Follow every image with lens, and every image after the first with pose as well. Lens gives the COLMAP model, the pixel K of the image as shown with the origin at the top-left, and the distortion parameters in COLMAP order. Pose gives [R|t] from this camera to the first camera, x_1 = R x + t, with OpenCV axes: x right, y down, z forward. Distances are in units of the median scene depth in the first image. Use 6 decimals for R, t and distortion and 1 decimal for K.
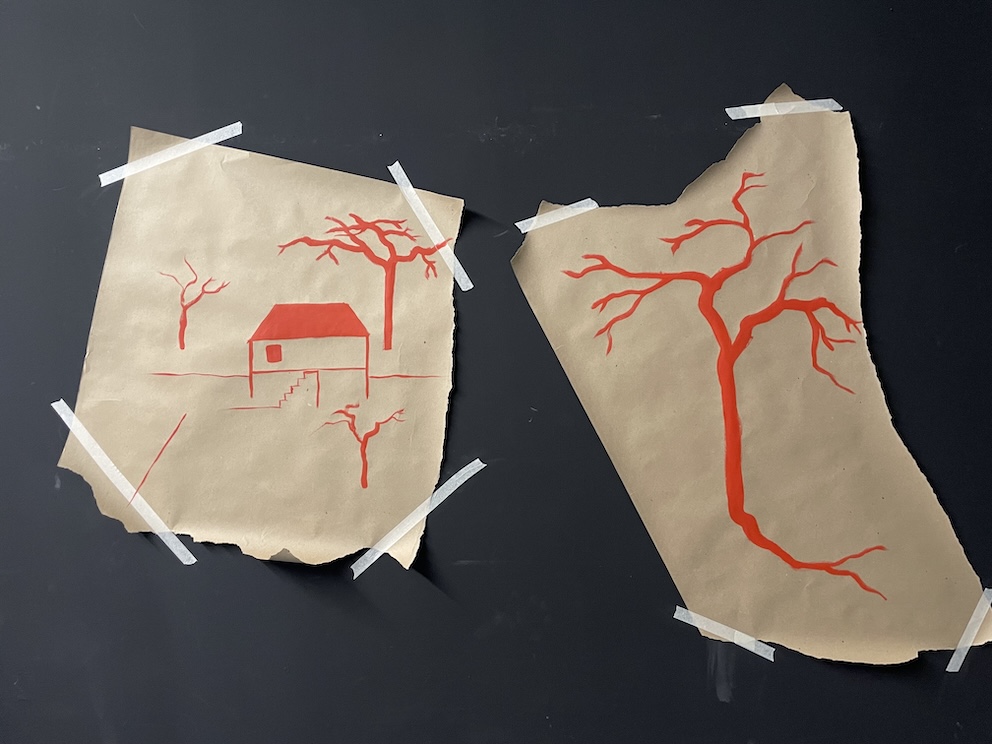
lens RADIAL K [[773.4, 0, 491.9], [0, 773.4, 363.2], [0, 0, 1]] dist [0.103669, -0.157525]
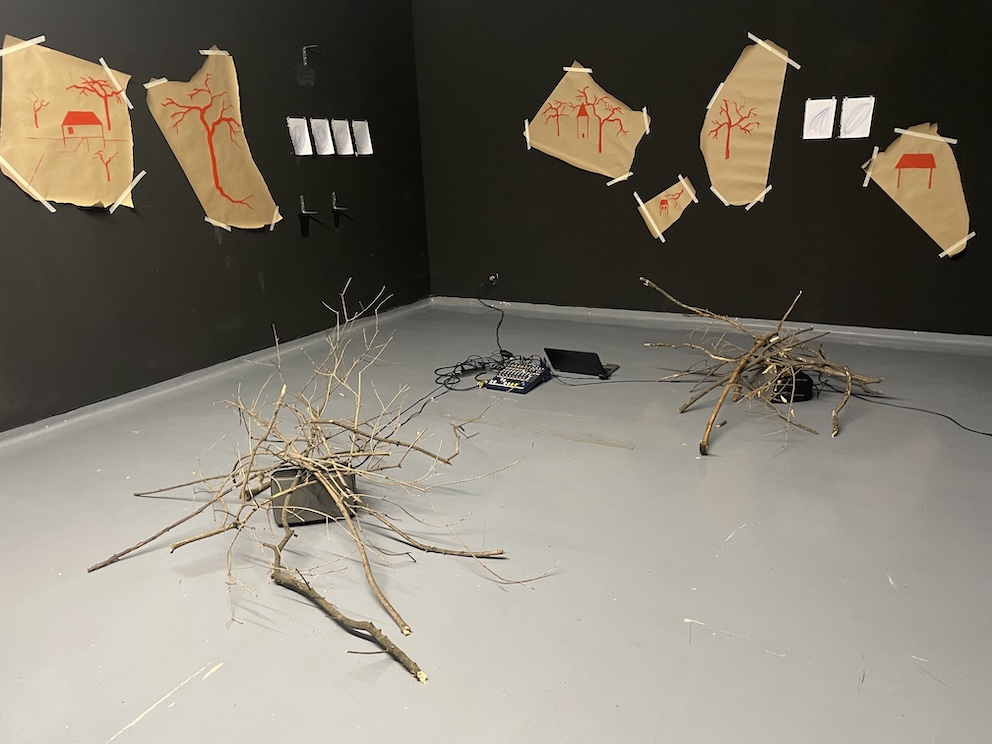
lens RADIAL K [[757.3, 0, 499.0], [0, 757.3, 359.5], [0, 0, 1]] dist [0.092579, -0.118956]
pose [[0.499729, -0.224253, 0.836649, -1.917599], [-0.004725, 0.965184, 0.261527, 0.046743], [-0.866169, -0.134646, 0.481271, -1.631532]]
